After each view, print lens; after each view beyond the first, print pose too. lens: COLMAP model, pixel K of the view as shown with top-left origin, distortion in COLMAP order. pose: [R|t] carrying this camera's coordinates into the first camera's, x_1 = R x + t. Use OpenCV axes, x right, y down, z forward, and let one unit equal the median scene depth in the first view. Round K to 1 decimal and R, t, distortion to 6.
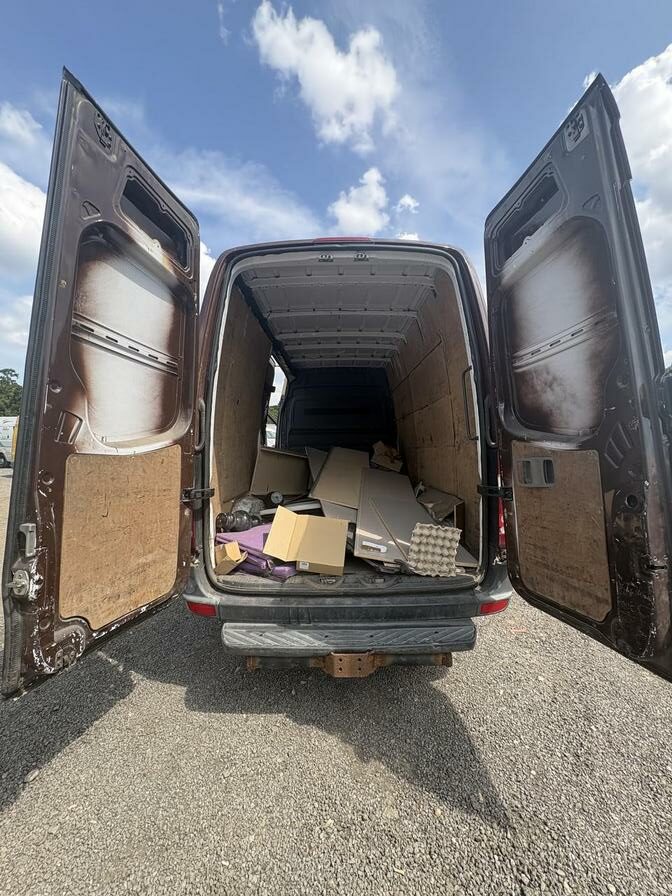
lens RADIAL K [[361.8, 0, 330.2], [0, 361.8, 445.3], [0, 0, 1]] dist [0.001047, 0.000634]
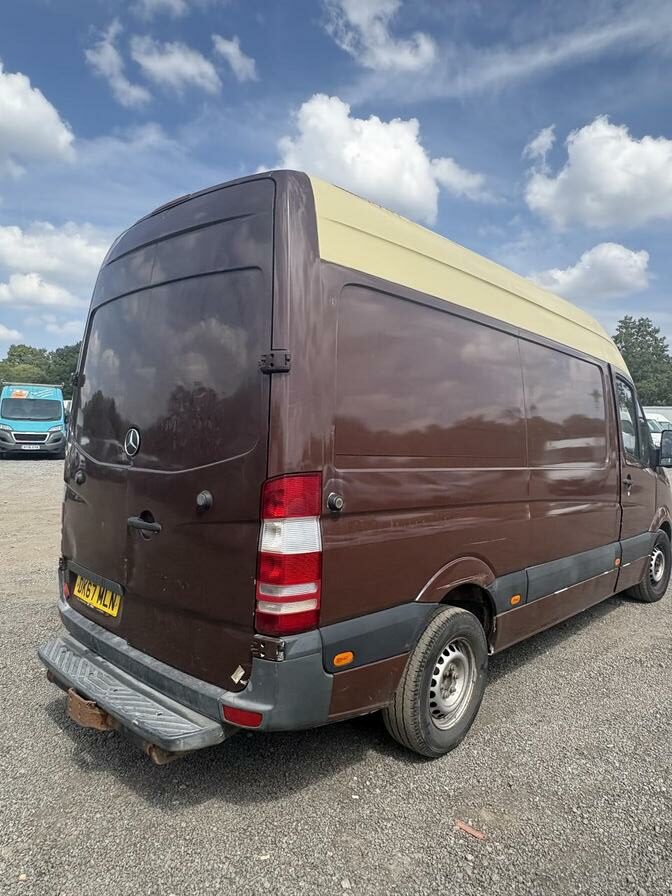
lens RADIAL K [[588.4, 0, 344.4], [0, 588.4, 437.2], [0, 0, 1]] dist [-0.001085, 0.000148]
pose [[0.732392, 0.033191, -0.680074, 1.405460], [-0.042064, 0.999109, 0.003462, -0.086662], [0.679583, 0.026071, 0.733135, 0.341637]]
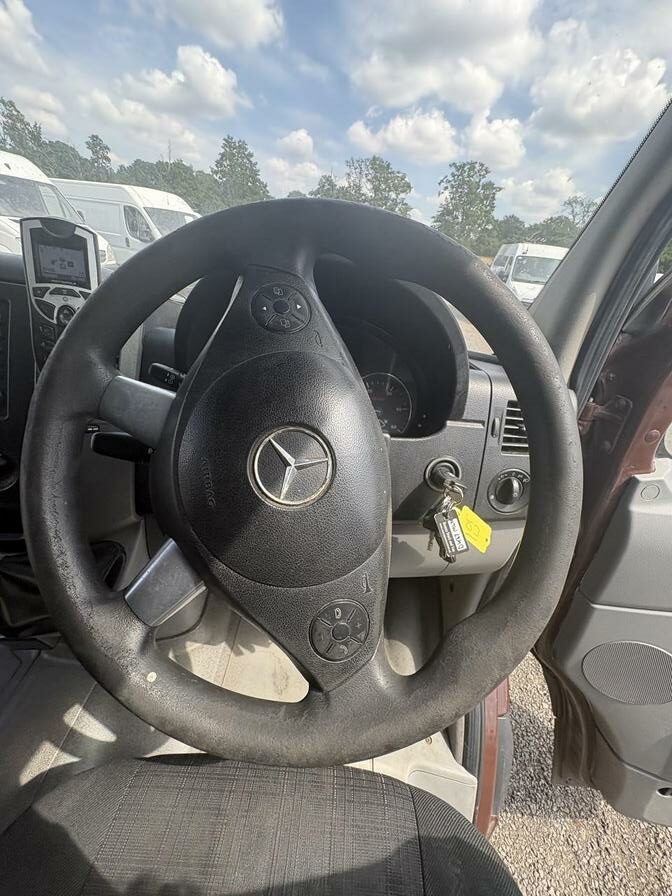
lens RADIAL K [[361.8, 0, 338.7], [0, 361.8, 450.7], [0, 0, 1]] dist [0.001047, 0.000634]
pose [[0.993335, 0.114650, 0.011917, 0.352444], [-0.107580, 0.884993, 0.453005, -0.123685], [0.041390, -0.451267, 0.891428, 2.452197]]
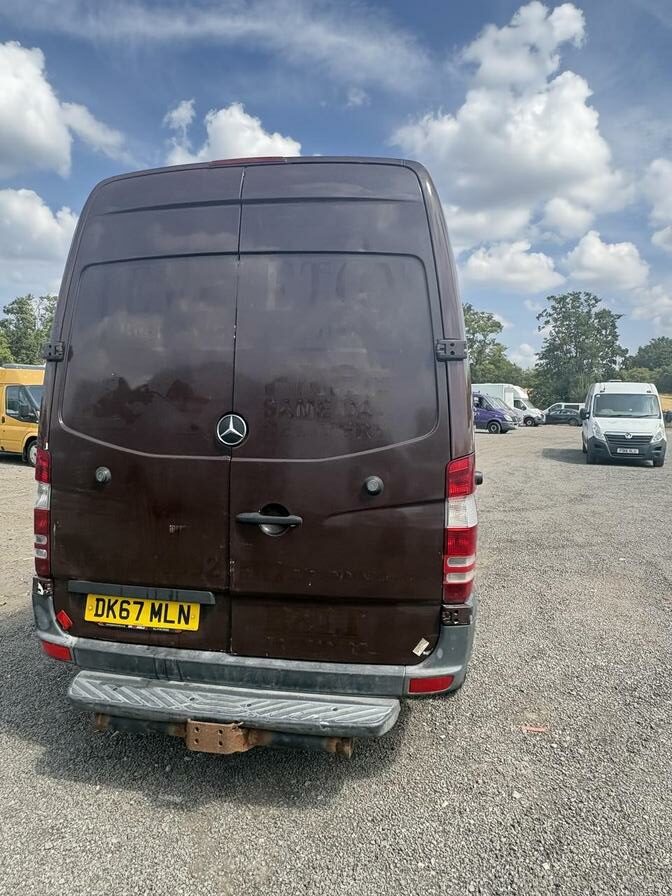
lens RADIAL K [[588.4, 0, 343.7], [0, 588.4, 436.2], [0, 0, 1]] dist [-0.001085, 0.000148]
pose [[0.985799, 0.027006, -0.165743, 0.495767], [-0.022859, 0.999377, 0.026880, -0.073065], [0.166366, -0.022710, 0.985803, -0.169340]]
